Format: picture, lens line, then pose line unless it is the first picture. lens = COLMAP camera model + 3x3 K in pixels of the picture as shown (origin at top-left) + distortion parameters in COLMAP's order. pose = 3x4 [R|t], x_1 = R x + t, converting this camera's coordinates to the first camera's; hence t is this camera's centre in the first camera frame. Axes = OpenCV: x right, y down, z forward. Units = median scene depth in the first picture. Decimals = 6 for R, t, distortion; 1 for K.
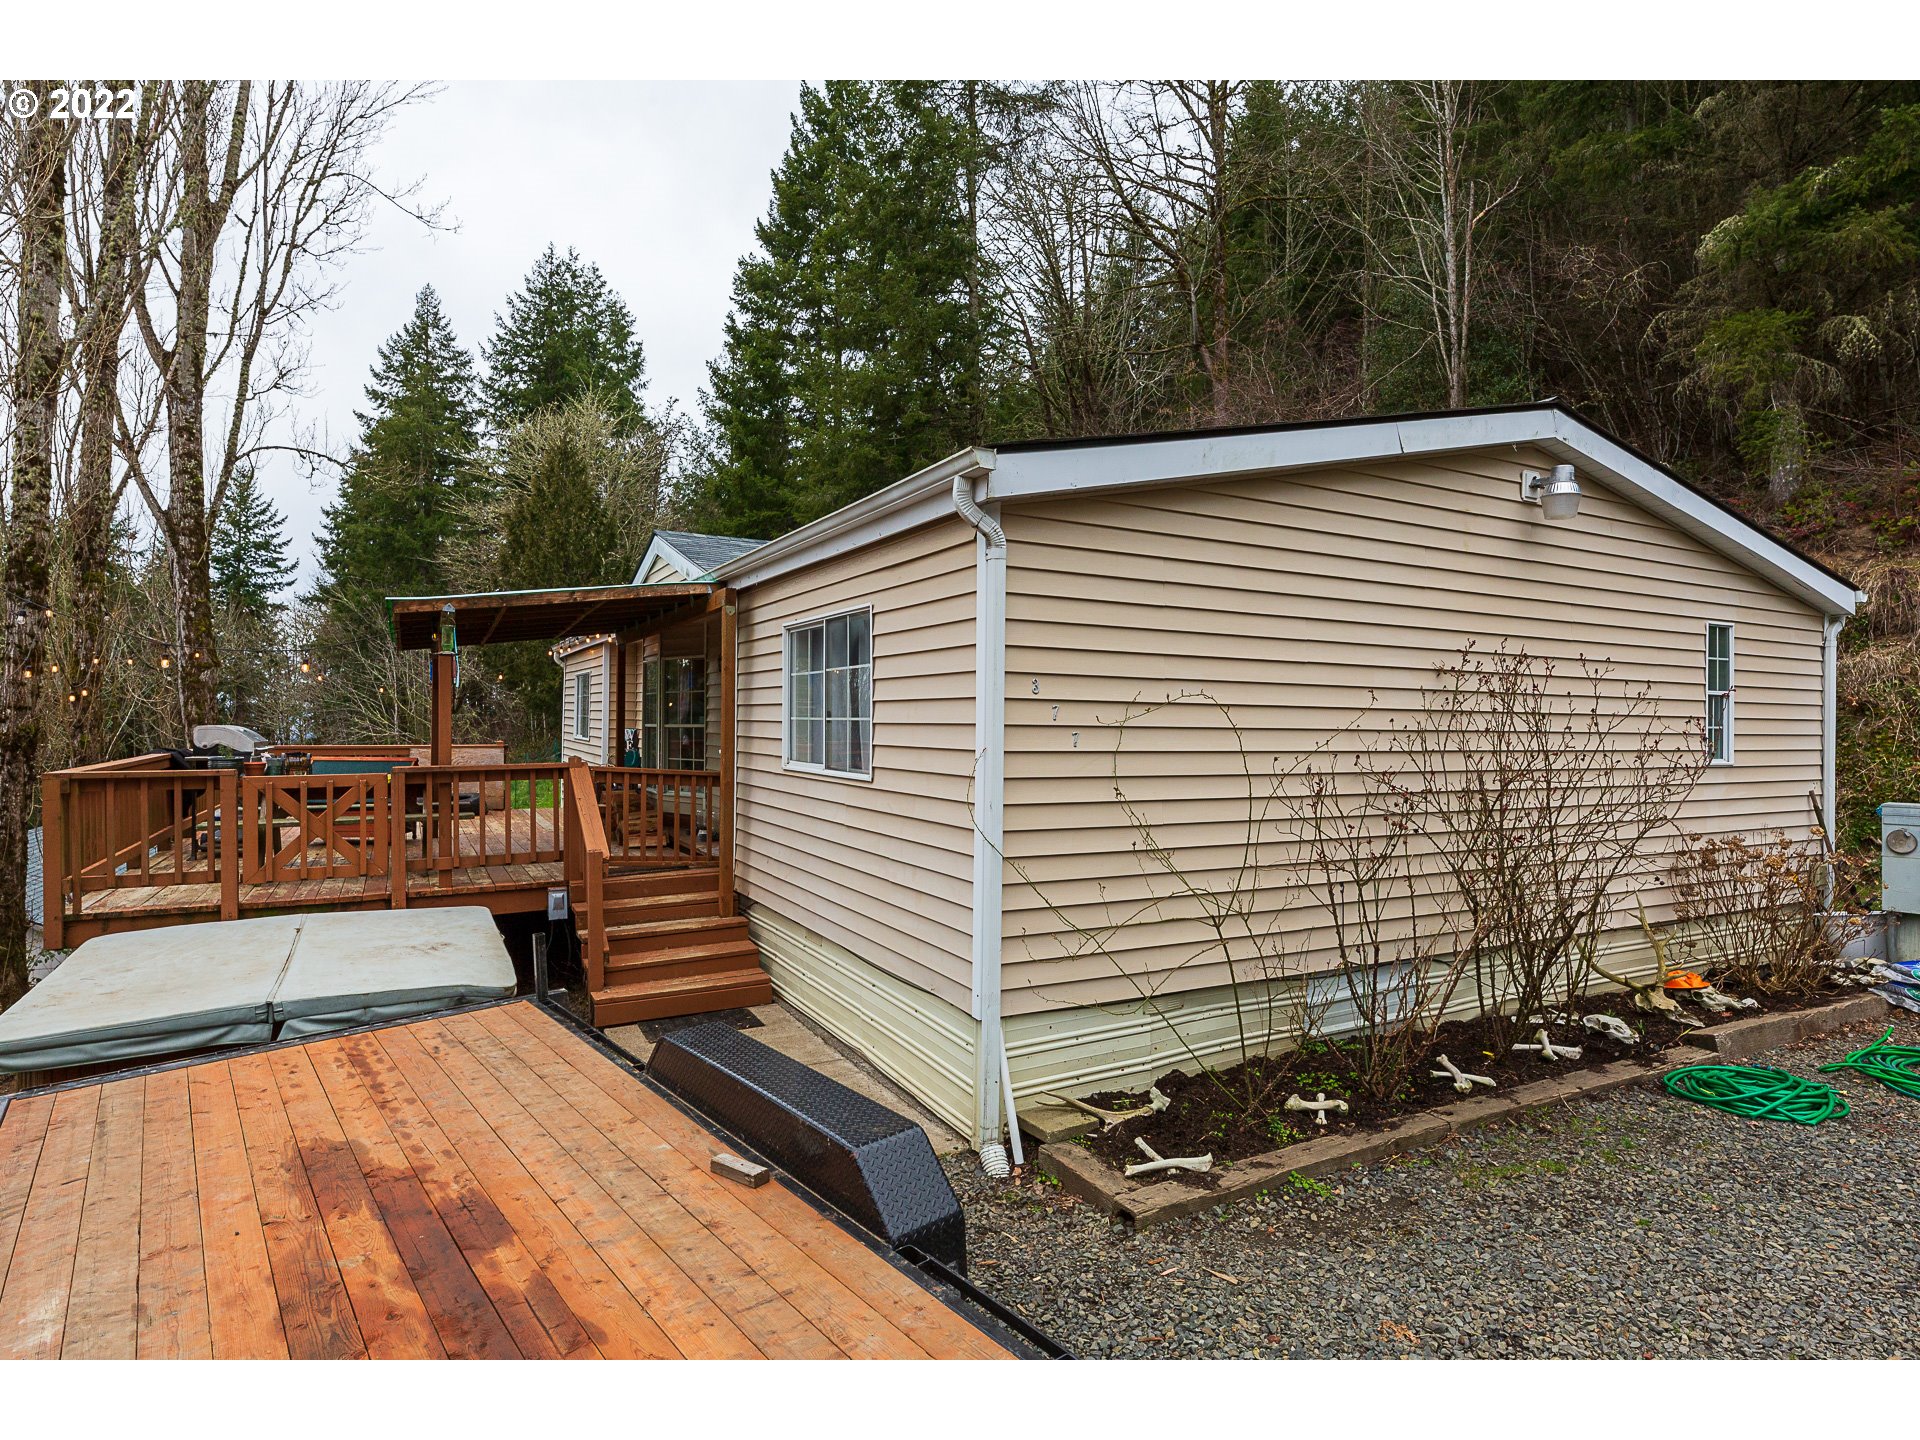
lens RADIAL K [[988.9, 0, 943.2], [0, 988.9, 717.5], [0, 0, 1]] dist [0.000770, -0.000160]
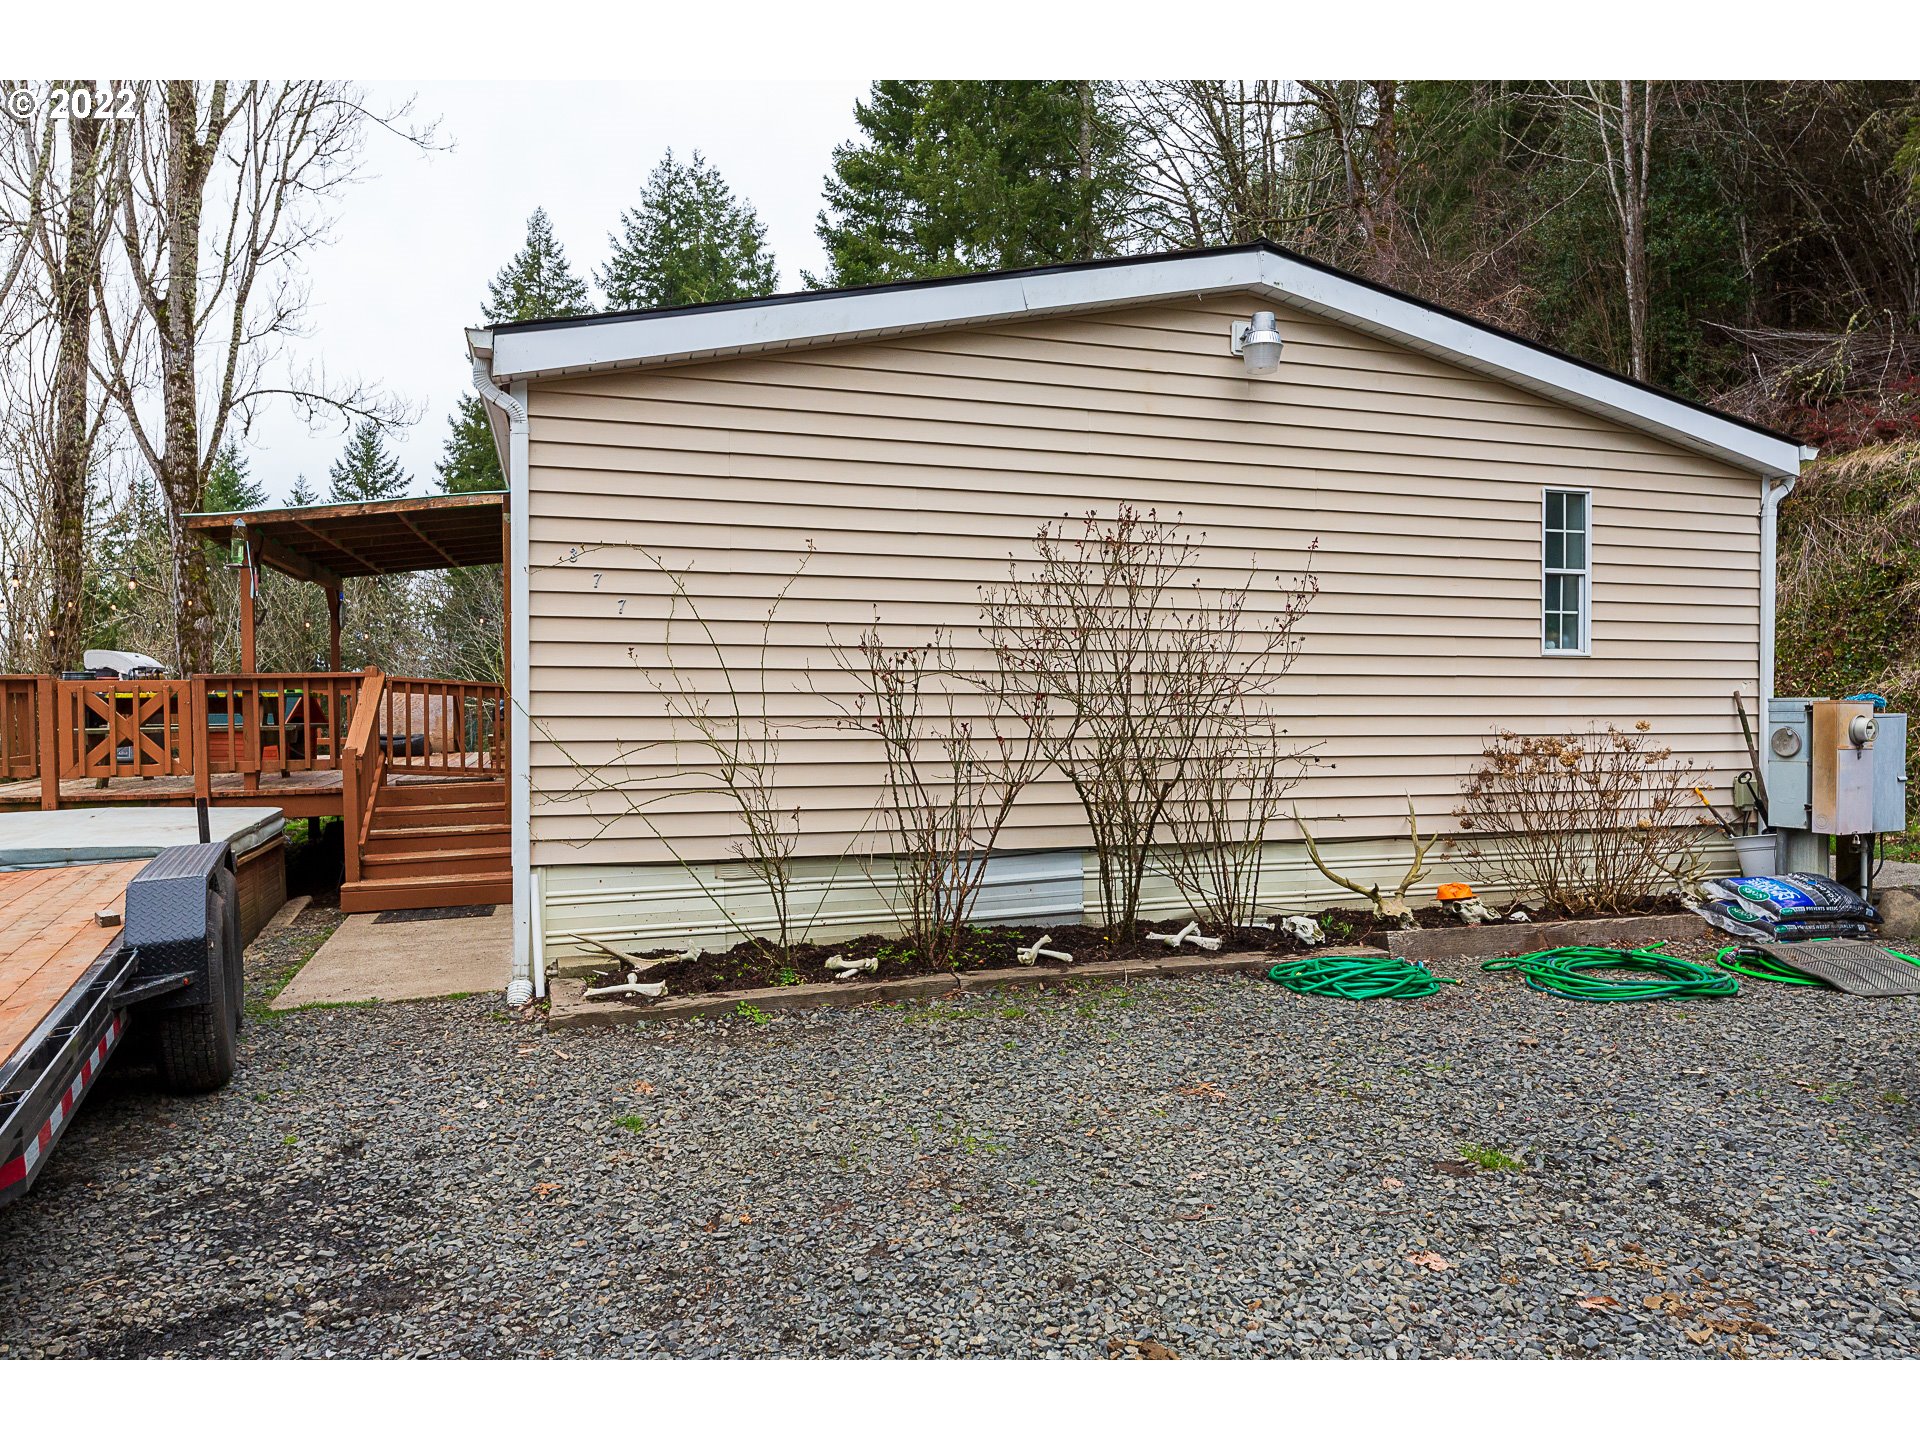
lens RADIAL K [[1208.4, 0, 969.6], [0, 1208.4, 718.9], [0, 0, 1]] dist [-0.000414, -0.000188]
pose [[0.983482, -0.007209, -0.180861, 0.216903], [0.010651, 0.999780, 0.018062, 0.036482], [0.180691, -0.019690, 0.983343, -0.055485]]
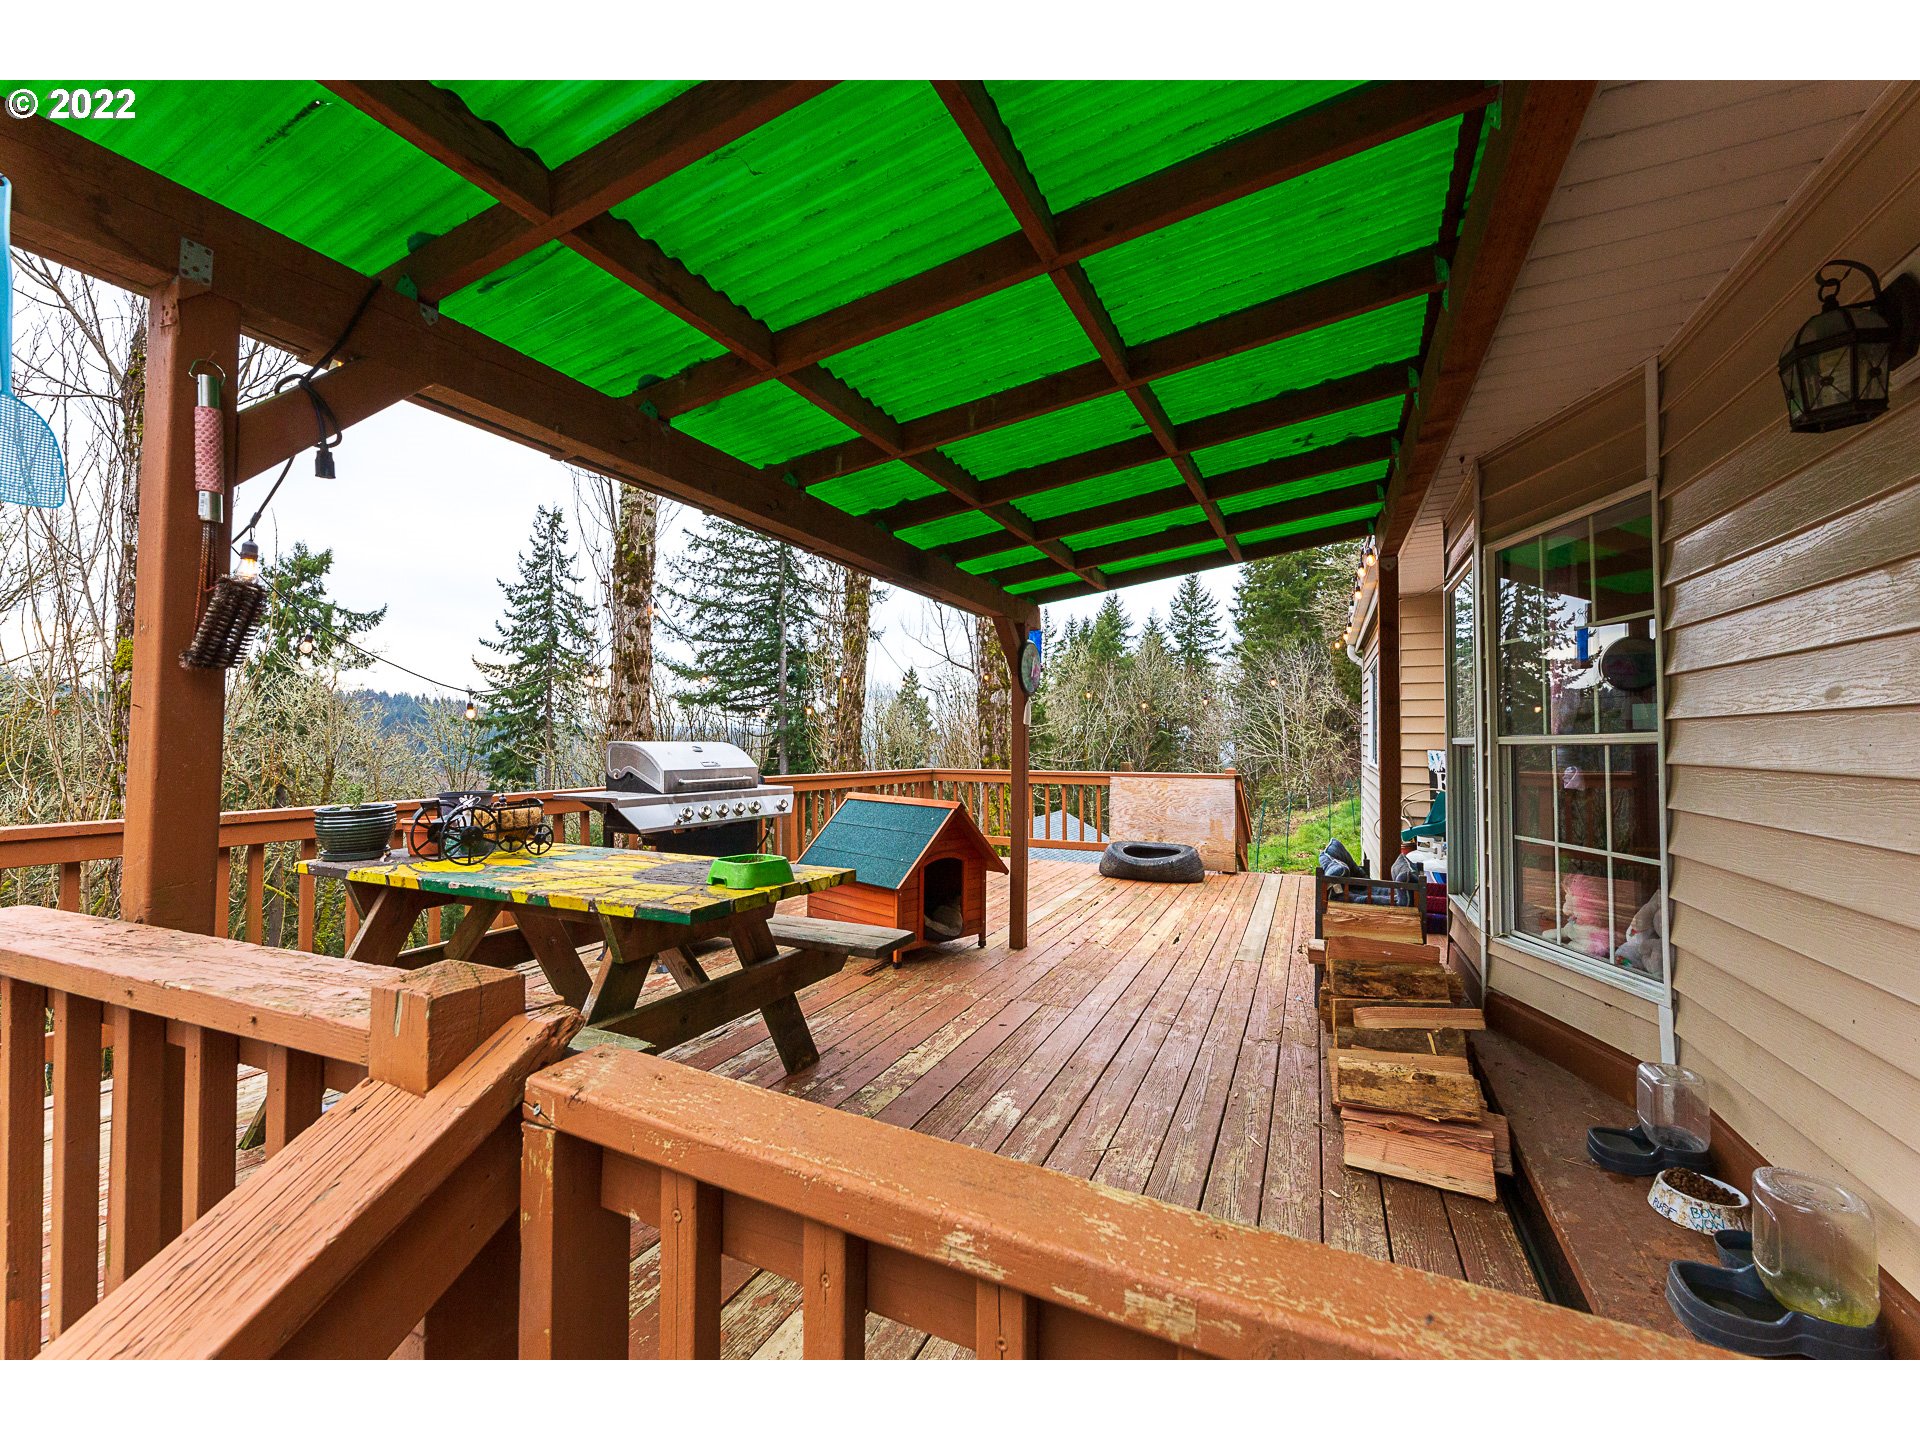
lens RADIAL K [[741.7, 0, 971.0], [0, 741.7, 721.8], [0, 0, 1]] dist [-0.002749, 0.000128]
pose [[0.589356, -0.026592, -0.807436, -0.123673], [0.002784, 0.999519, -0.030885, 0.006427], [0.807869, 0.015955, 0.589146, 0.475862]]
